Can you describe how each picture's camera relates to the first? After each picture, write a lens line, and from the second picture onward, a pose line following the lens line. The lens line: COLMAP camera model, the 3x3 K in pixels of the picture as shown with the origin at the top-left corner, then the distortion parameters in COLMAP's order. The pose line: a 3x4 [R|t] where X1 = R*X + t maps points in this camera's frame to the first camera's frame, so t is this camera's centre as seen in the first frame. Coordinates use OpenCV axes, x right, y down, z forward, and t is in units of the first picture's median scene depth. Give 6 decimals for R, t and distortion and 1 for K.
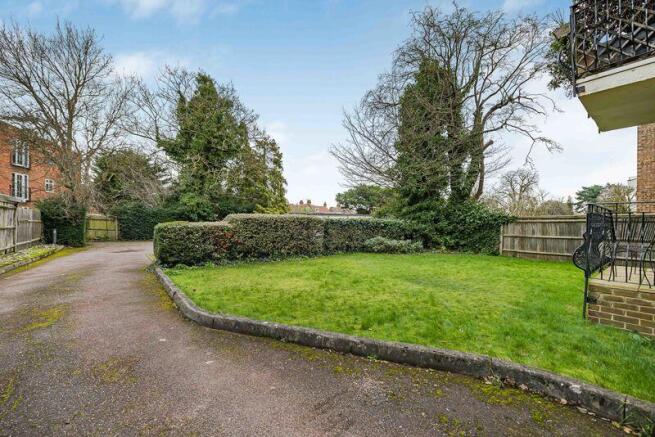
lens RADIAL K [[261.3, 0, 326.1], [0, 261.3, 219.3], [0, 0, 1]] dist [-0.001084, -0.000157]
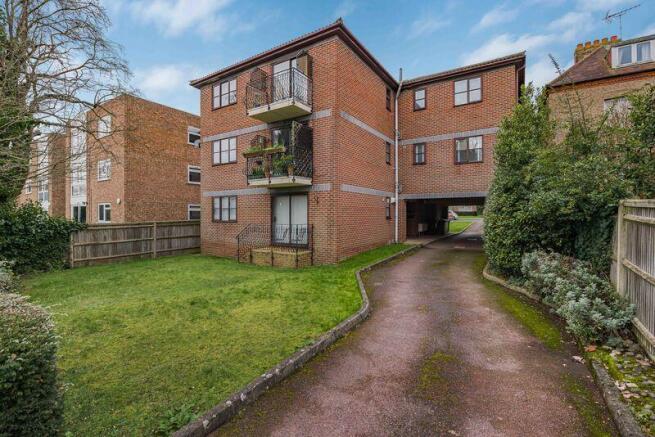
lens RADIAL K [[294.7, 0, 326.1], [0, 294.7, 215.4], [0, 0, 1]] dist [-0.000466, -0.000028]
pose [[-0.322306, -0.007680, 0.946604, -0.605802], [-0.002855, 0.999970, 0.007141, -0.053383], [-0.946631, -0.000401, -0.322318, 0.534142]]
